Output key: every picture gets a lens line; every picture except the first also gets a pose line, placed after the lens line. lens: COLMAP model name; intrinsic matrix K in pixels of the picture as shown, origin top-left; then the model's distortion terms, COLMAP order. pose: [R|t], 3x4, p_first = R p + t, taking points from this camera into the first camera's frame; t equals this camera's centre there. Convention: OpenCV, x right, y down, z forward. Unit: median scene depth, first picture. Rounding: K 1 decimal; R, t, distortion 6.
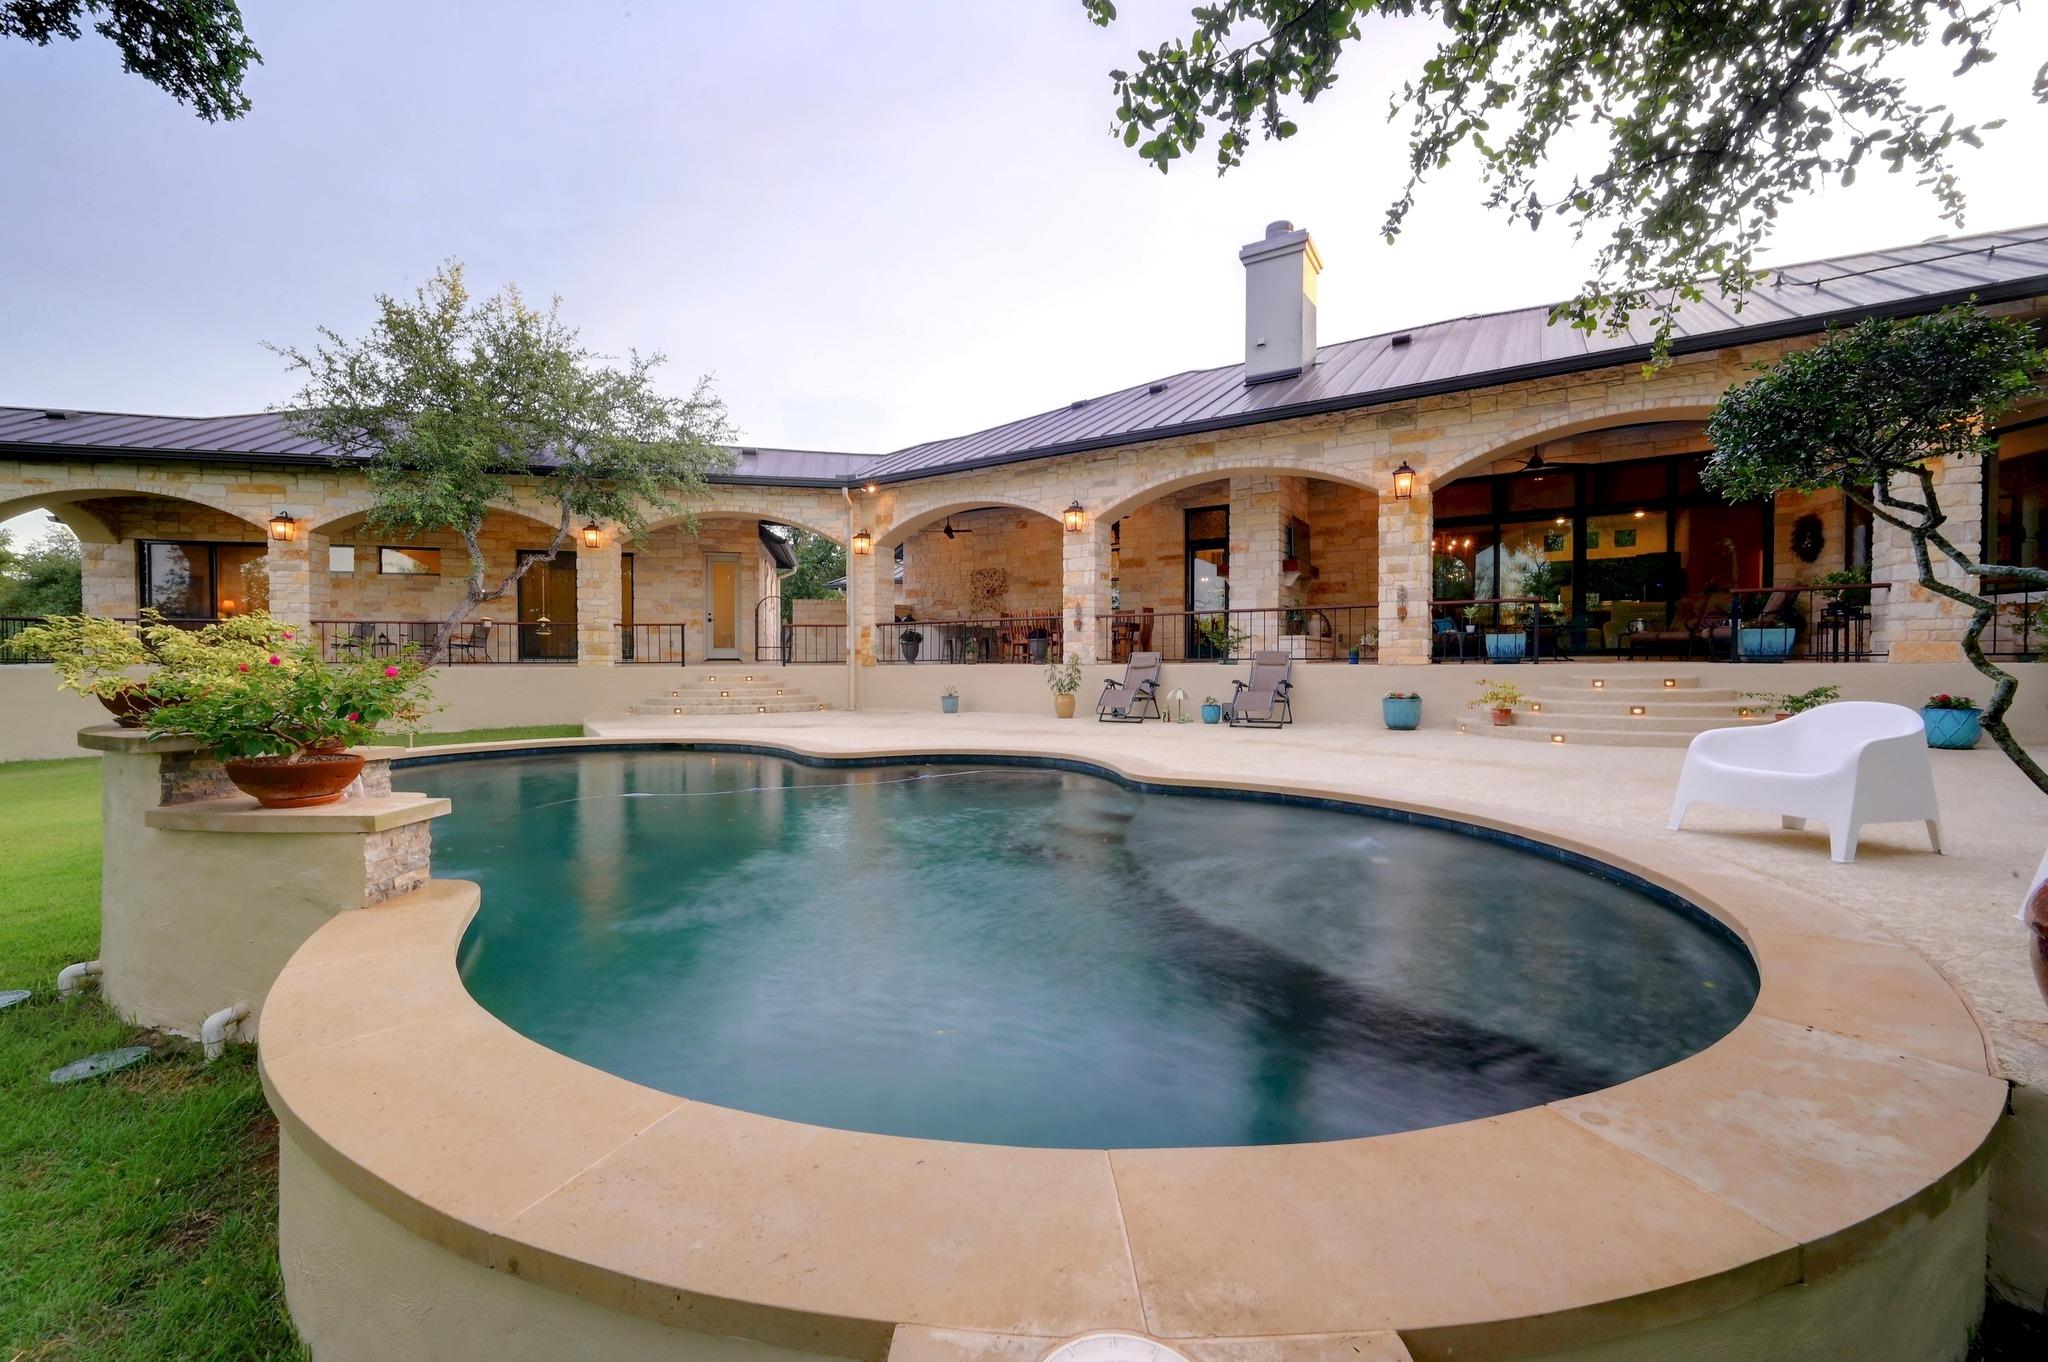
lens RADIAL K [[823.3, 0, 1025.5], [0, 823.3, 672.1], [0, 0, 1]] dist [0.001621, -0.000226]
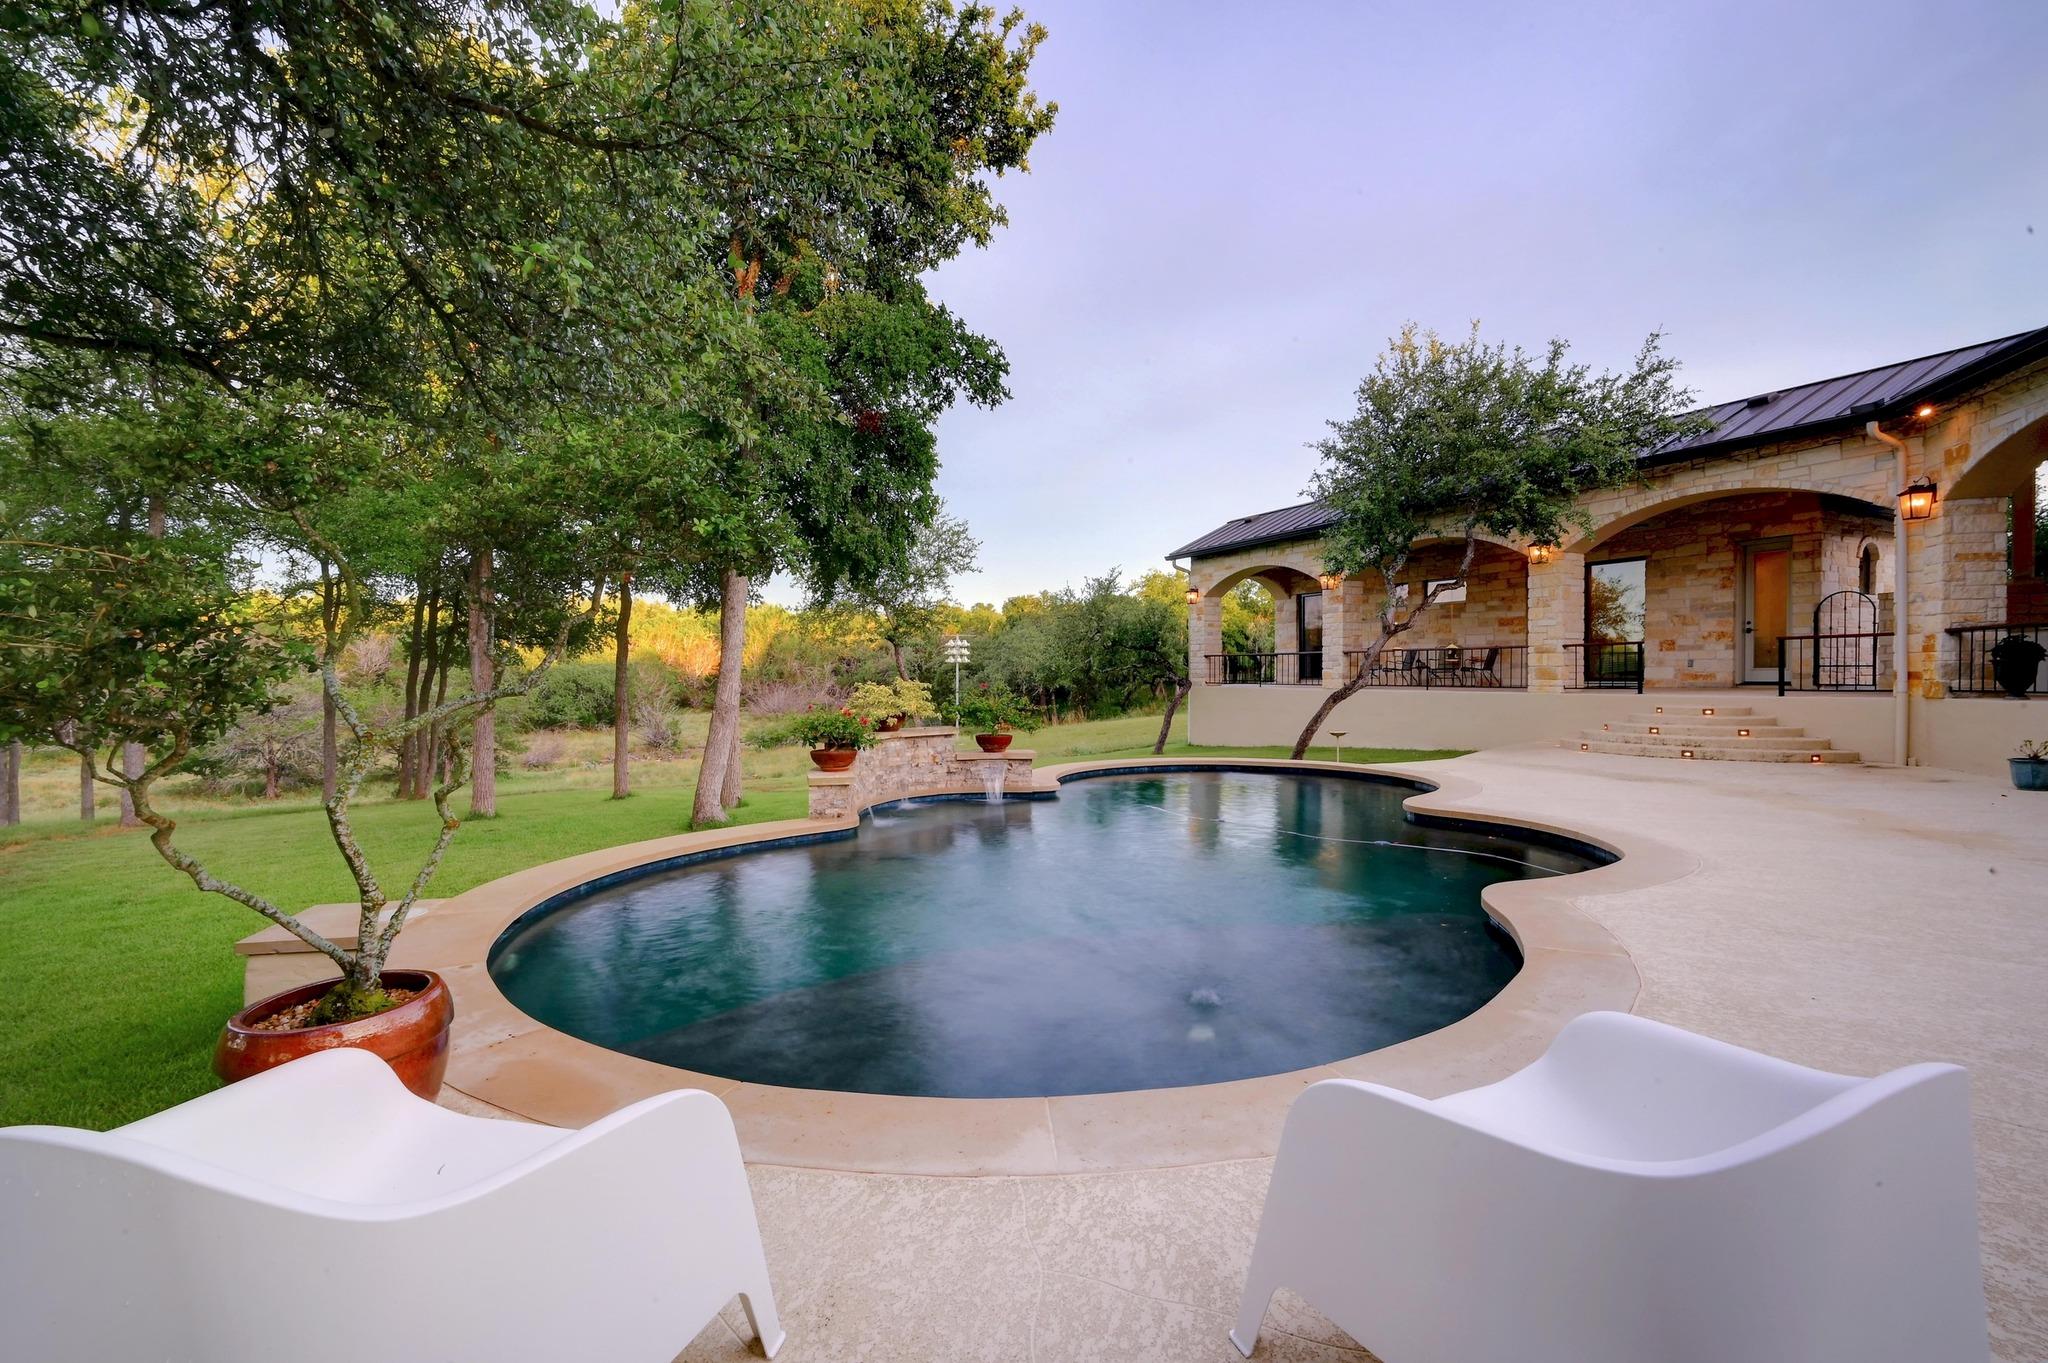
lens RADIAL K [[924.7, 0, 1024.4], [0, 924.7, 679.3], [0, 0, 1]] dist [-0.000390, 0.000002]
pose [[0.225043, 0.006207, -0.974329, 0.331340], [-0.006397, 0.999968, 0.004893, -0.021089], [0.974328, 0.005132, 0.225075, 0.186668]]
